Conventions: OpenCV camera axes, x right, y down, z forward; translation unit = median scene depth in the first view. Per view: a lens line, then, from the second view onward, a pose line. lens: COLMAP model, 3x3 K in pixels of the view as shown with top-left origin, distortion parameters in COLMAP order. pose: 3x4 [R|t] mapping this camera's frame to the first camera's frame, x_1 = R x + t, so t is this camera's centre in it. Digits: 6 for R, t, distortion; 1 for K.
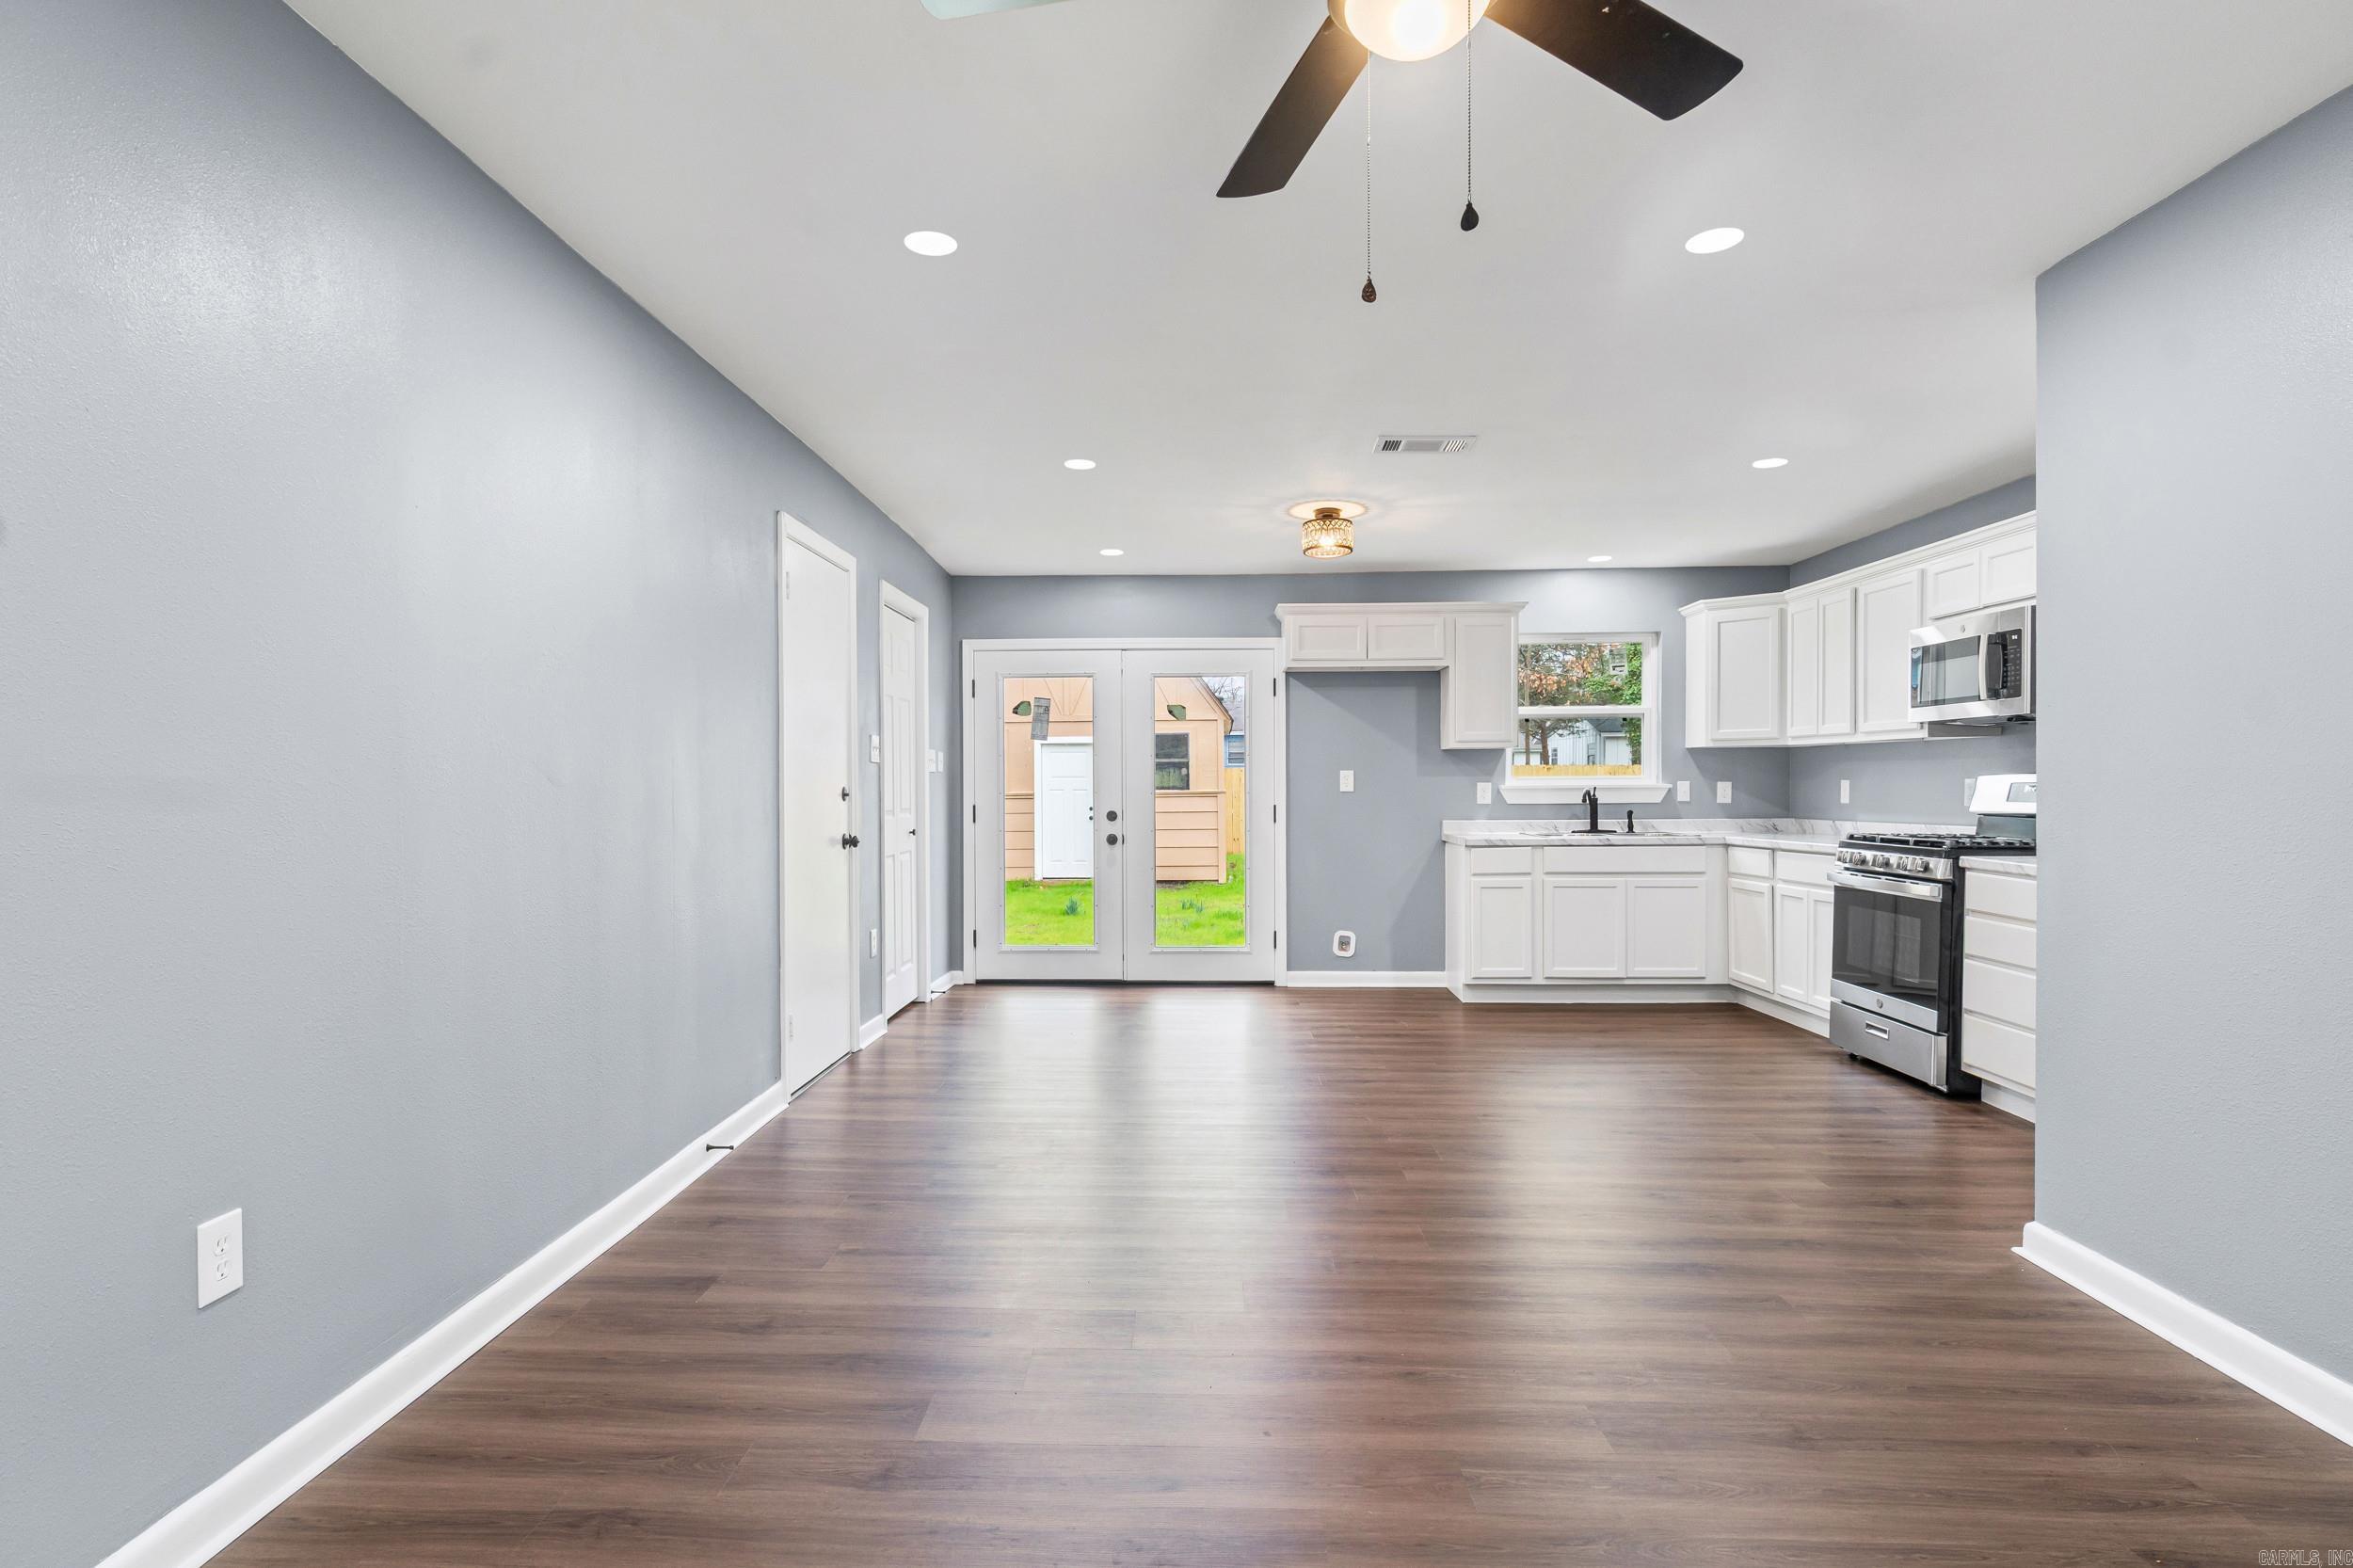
lens RADIAL K [[1207.9, 0, 1170.8], [0, 1207.9, 787.3], [0, 0, 1]] dist [-0.003713, -0.002293]
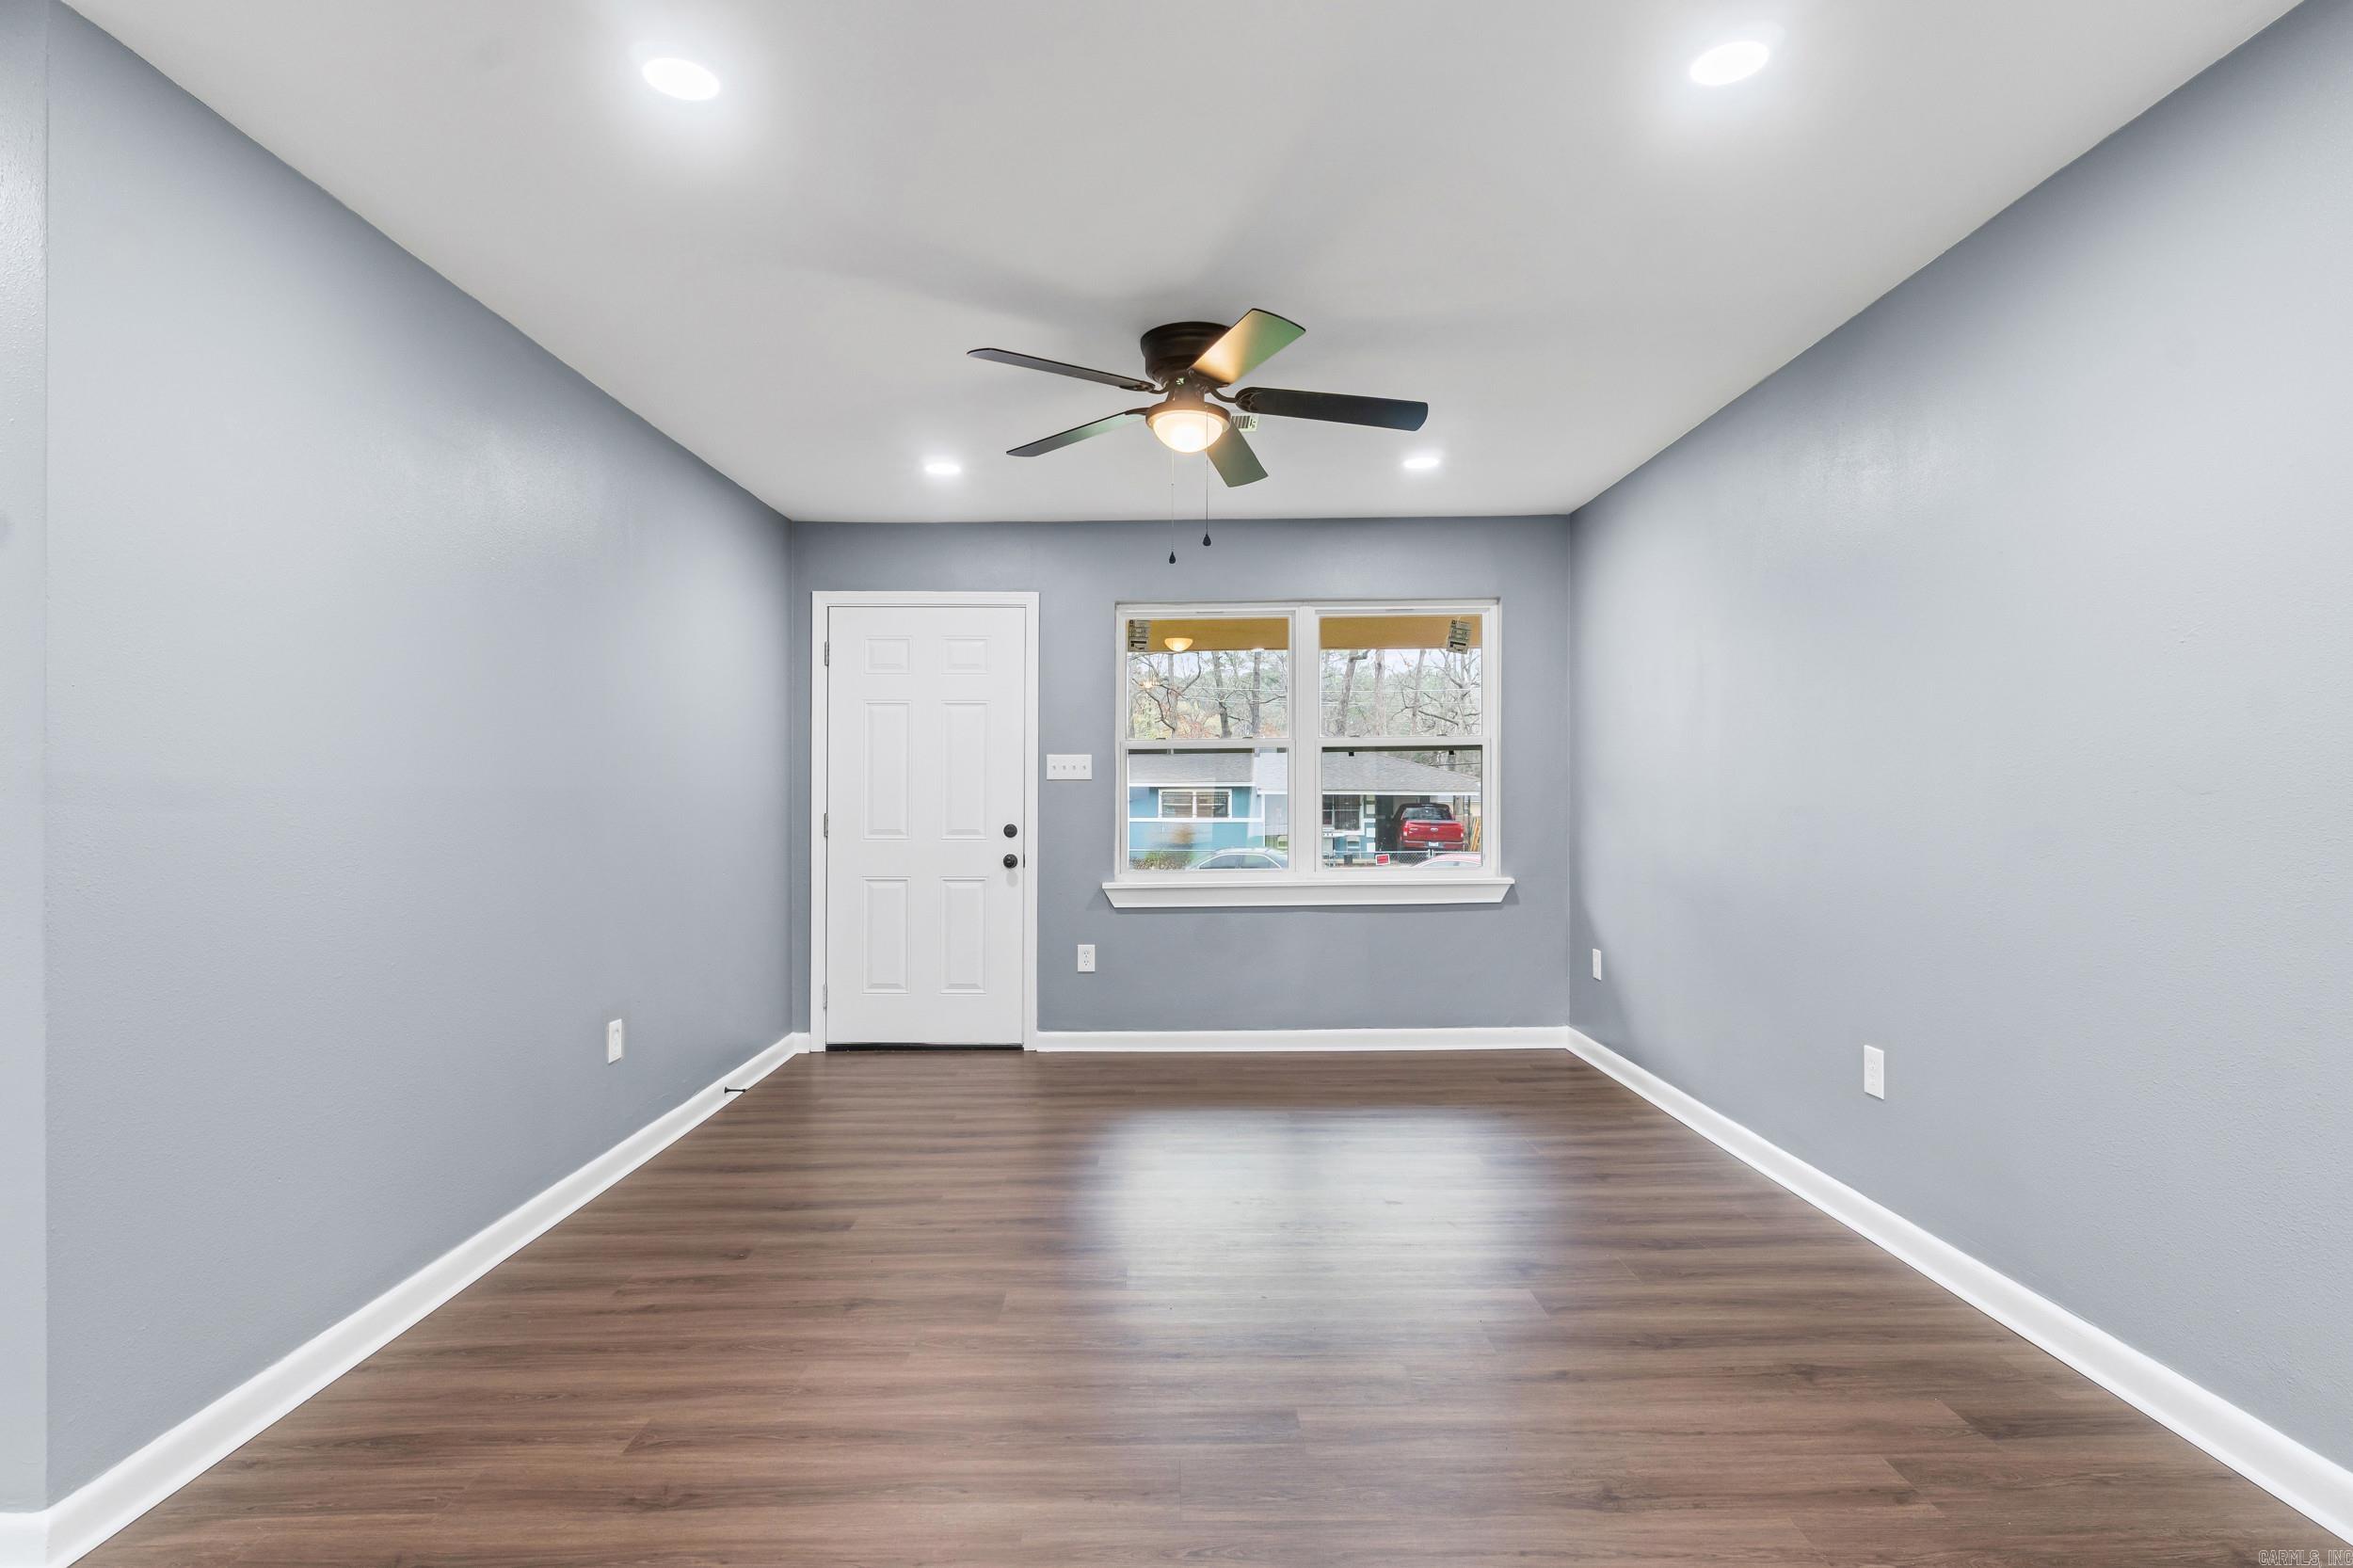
lens RADIAL K [[1207.9, 0, 1178.7], [0, 1207.9, 788.7], [0, 0, 1]] dist [-0.003713, -0.002293]
pose [[-0.999370, 0.007901, -0.034608, 0.062567], [0.008143, 0.999943, -0.006860, -0.001456], [0.034552, -0.007138, -0.999377, 0.682764]]
